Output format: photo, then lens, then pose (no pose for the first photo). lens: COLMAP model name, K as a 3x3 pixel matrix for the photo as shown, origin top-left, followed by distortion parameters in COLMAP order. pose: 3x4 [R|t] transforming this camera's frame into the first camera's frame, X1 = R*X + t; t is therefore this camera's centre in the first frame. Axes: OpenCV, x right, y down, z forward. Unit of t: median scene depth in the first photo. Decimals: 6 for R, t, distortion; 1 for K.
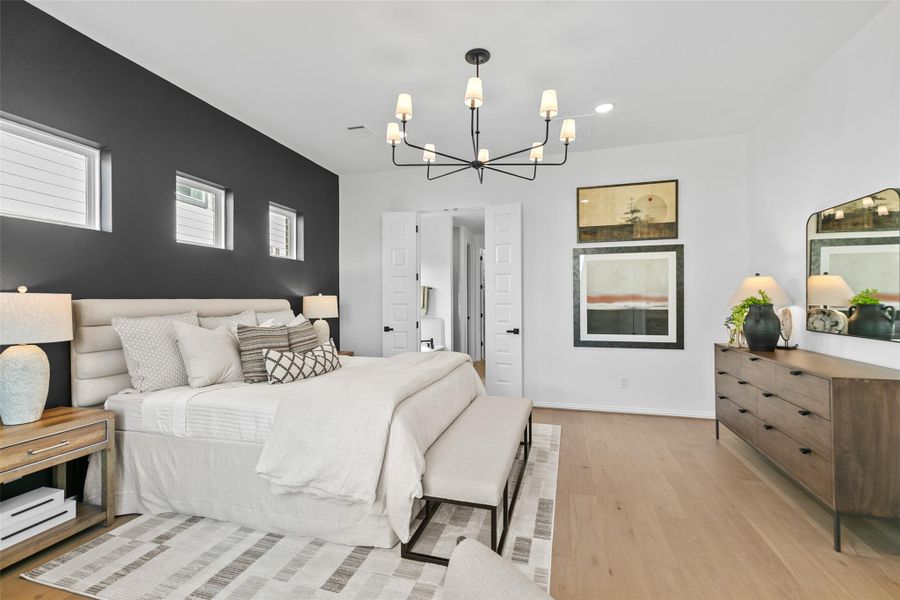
lens RADIAL K [[401.6, 0, 446.5], [0, 401.6, 301.7], [0, 0, 1]] dist [0.004297, 0.000174]
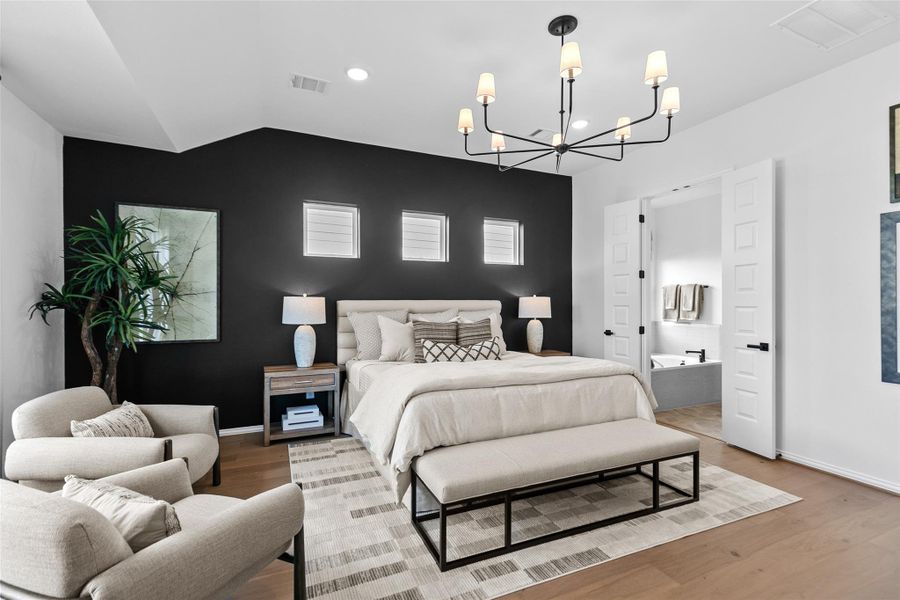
lens RADIAL K [[405.8, 0, 451.5], [0, 405.8, 306.8], [0, 0, 1]] dist [0.003016, 0.000269]
pose [[0.647124, 0.013232, -0.762270, 0.595404], [-0.004643, 0.999899, 0.013416, -0.003509], [0.762370, -0.005142, 0.647121, 0.228761]]
